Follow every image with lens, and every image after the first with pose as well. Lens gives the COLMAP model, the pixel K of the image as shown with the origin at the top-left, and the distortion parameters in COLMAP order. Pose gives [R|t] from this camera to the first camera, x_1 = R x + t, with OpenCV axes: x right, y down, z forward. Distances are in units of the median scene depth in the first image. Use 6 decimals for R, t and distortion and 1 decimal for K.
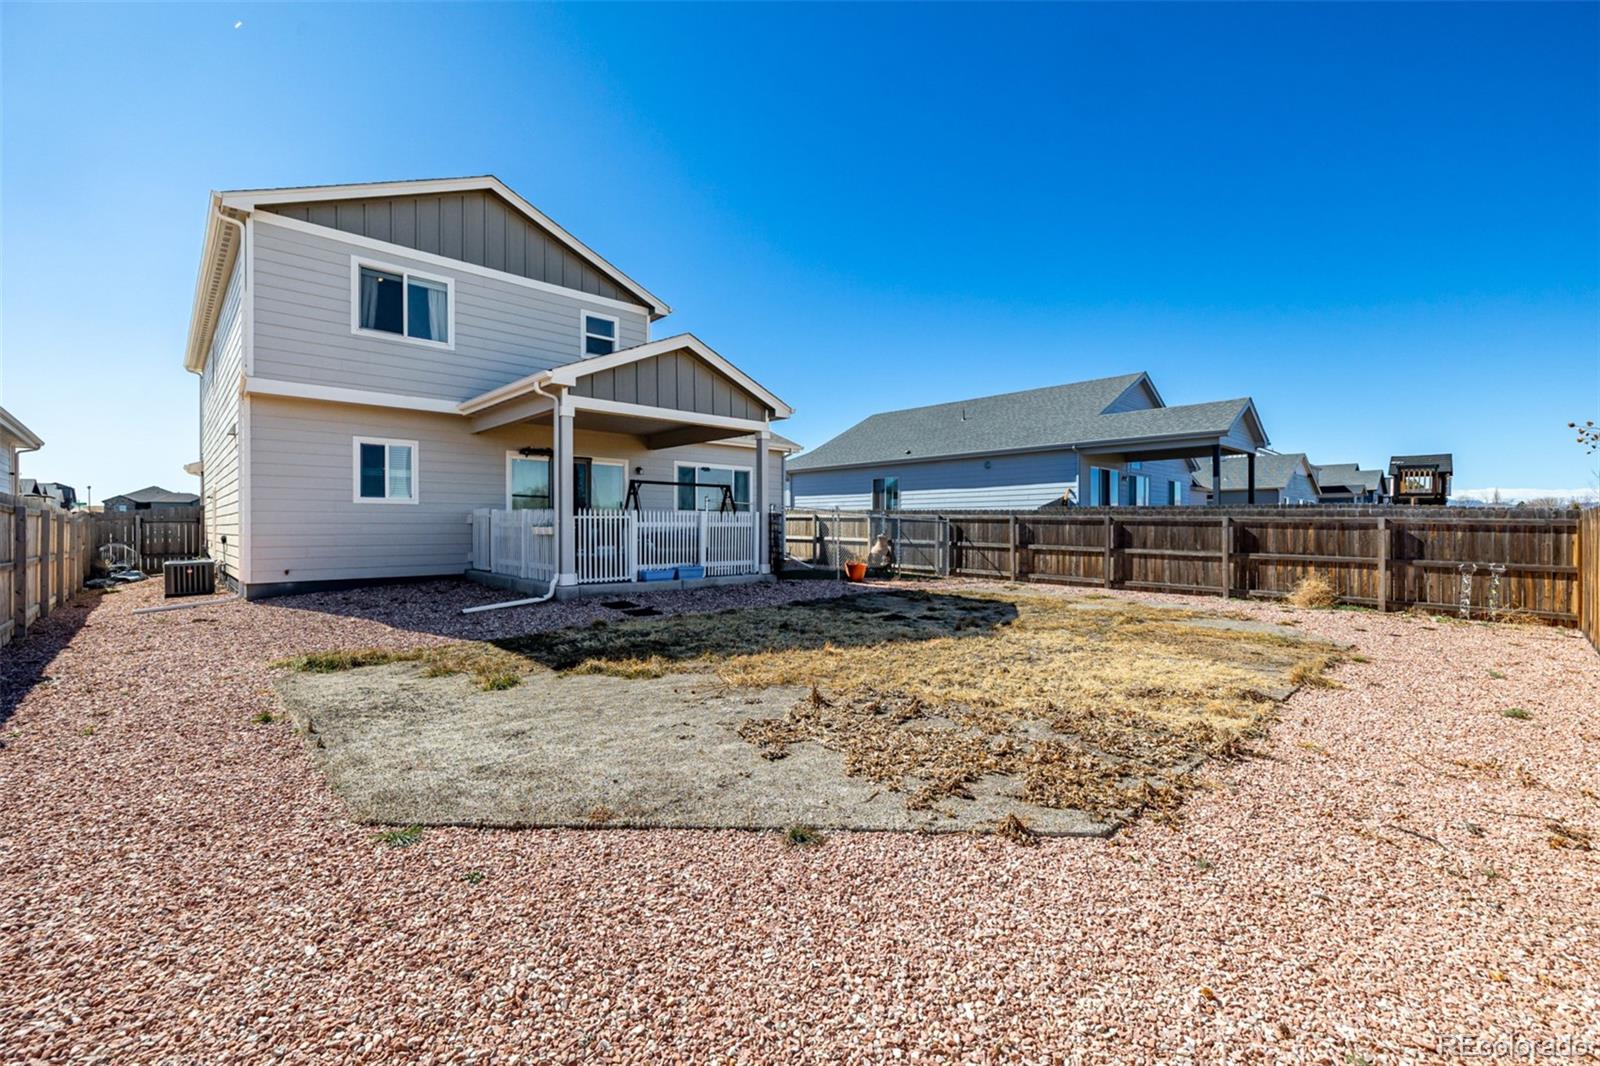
lens RADIAL K [[680.8, 0, 797.9], [0, 680.8, 530.3], [0, 0, 1]] dist [0.002199, 0.000405]
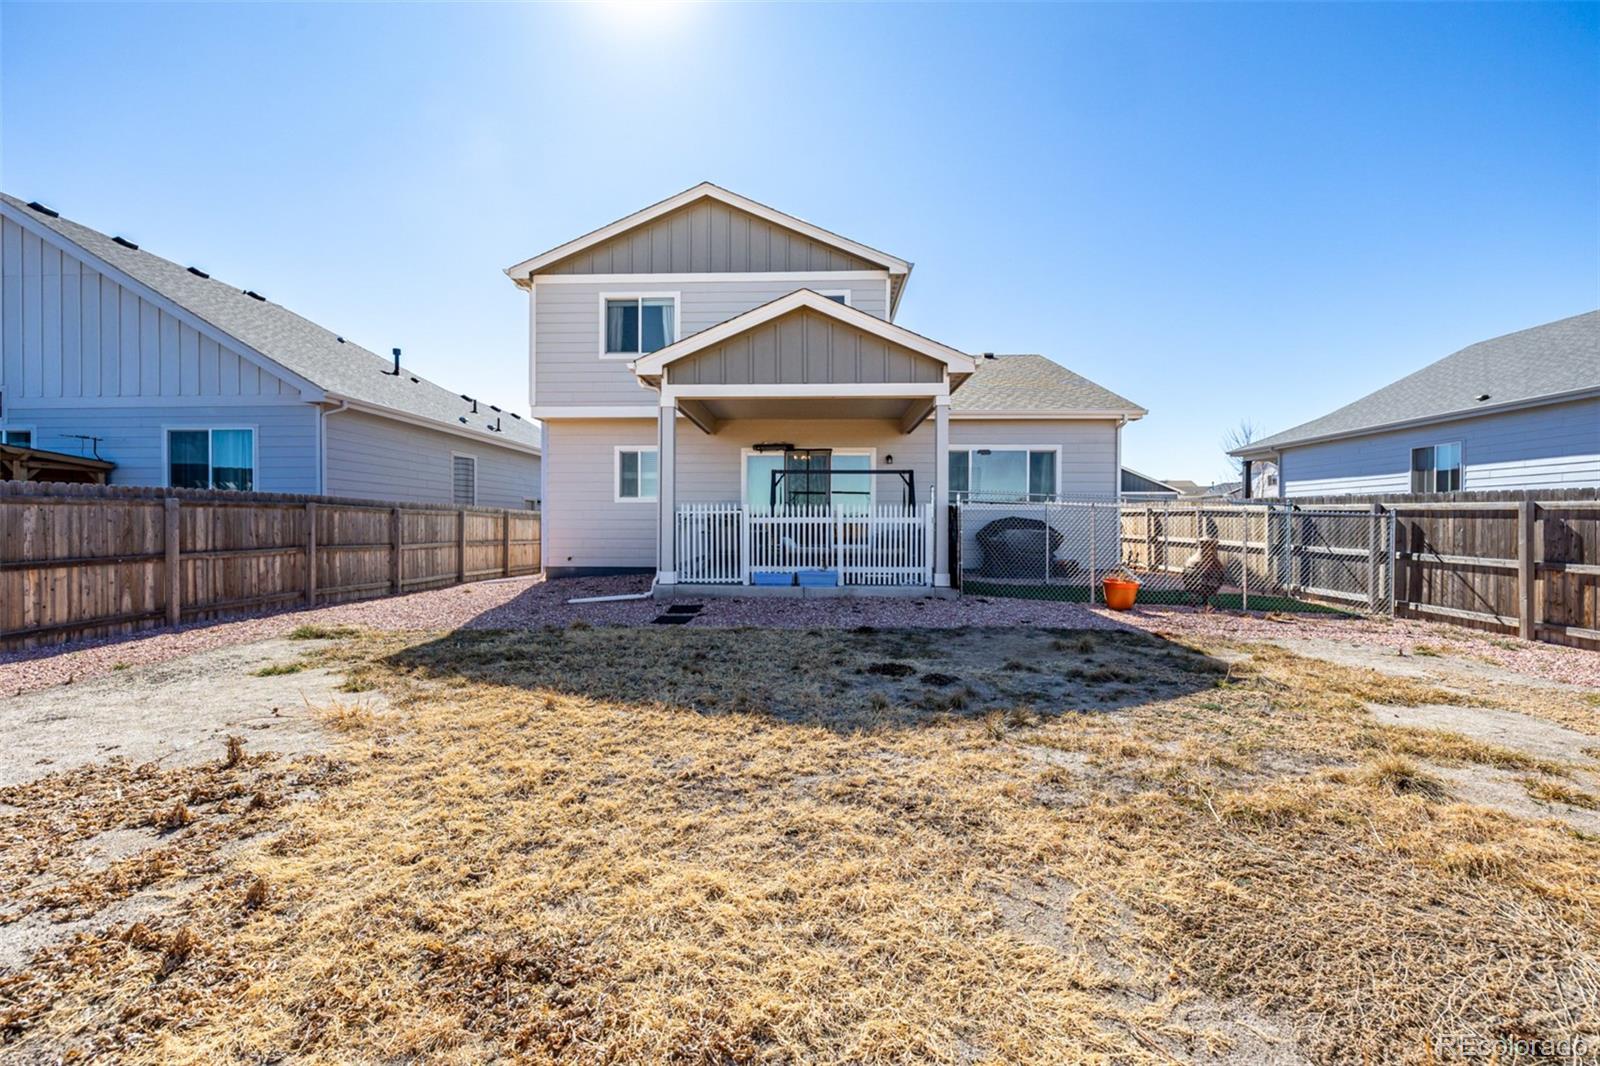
lens RADIAL K [[680.8, 0, 793.8], [0, 680.8, 529.1], [0, 0, 1]] dist [0.002199, 0.000405]
pose [[0.695329, 0.008473, -0.718642, 0.322985], [-0.006704, 0.999963, 0.005303, -0.001724], [0.718660, 0.001130, 0.695360, 0.316894]]
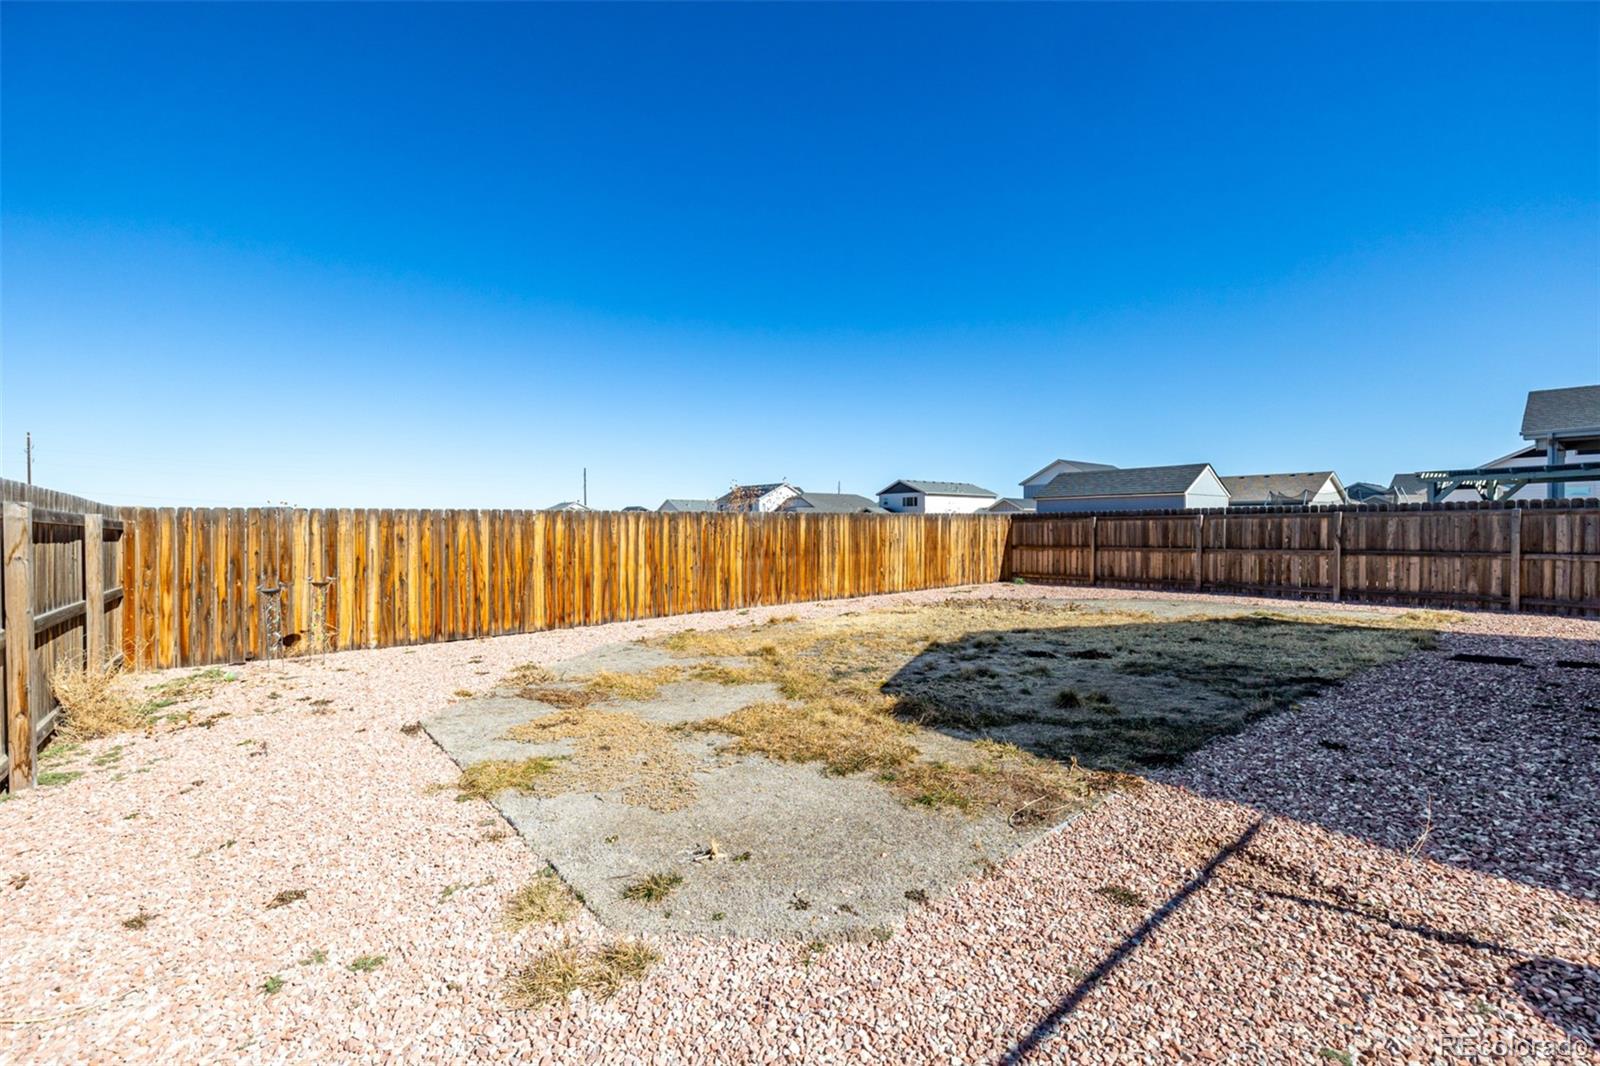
lens RADIAL K [[680.8, 0, 800.4], [0, 680.8, 528.7], [0, 0, 1]] dist [0.002199, 0.000405]
pose [[-0.995778, 0.001248, 0.091790, 0.227742], [0.002378, 0.999923, 0.012198, -0.009940], [-0.091768, 0.012365, -0.995704, 1.087799]]
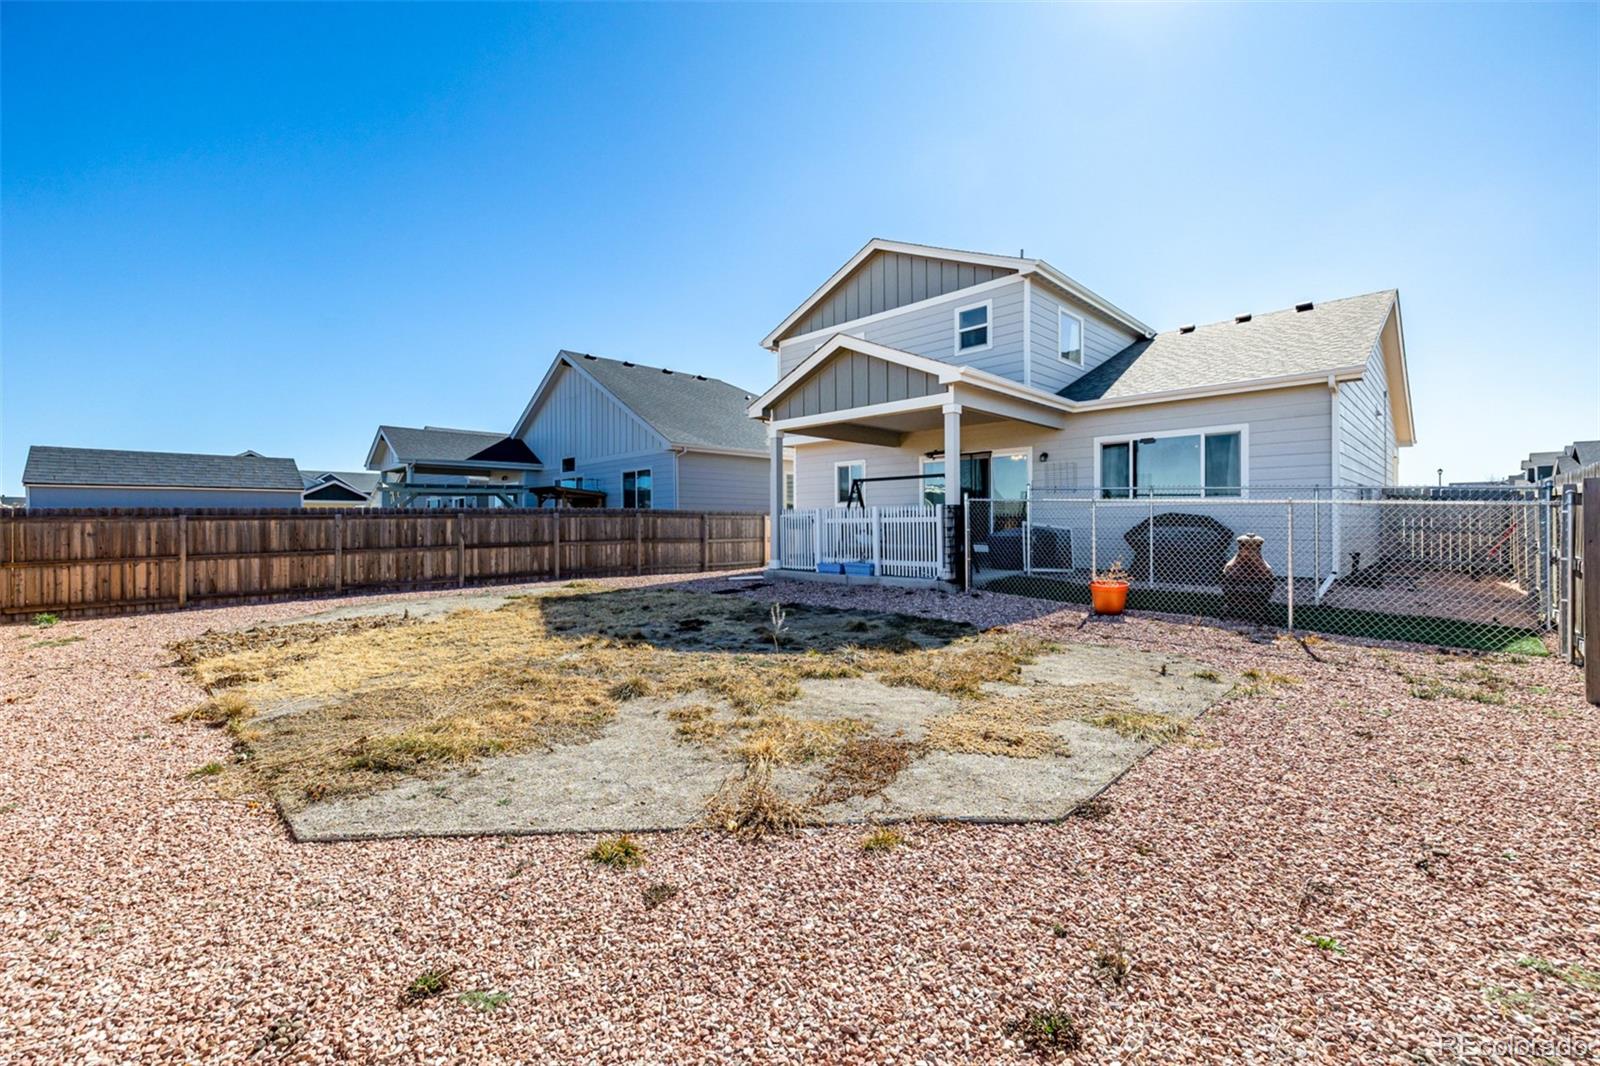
lens RADIAL K [[680.8, 0, 792.2], [0, 680.8, 527.3], [0, 0, 1]] dist [0.002199, 0.000405]
pose [[0.018790, 0.004989, -0.999811, 0.654552], [0.002338, 0.999985, 0.005034, -0.003122], [0.999821, -0.002432, 0.018778, 0.690784]]
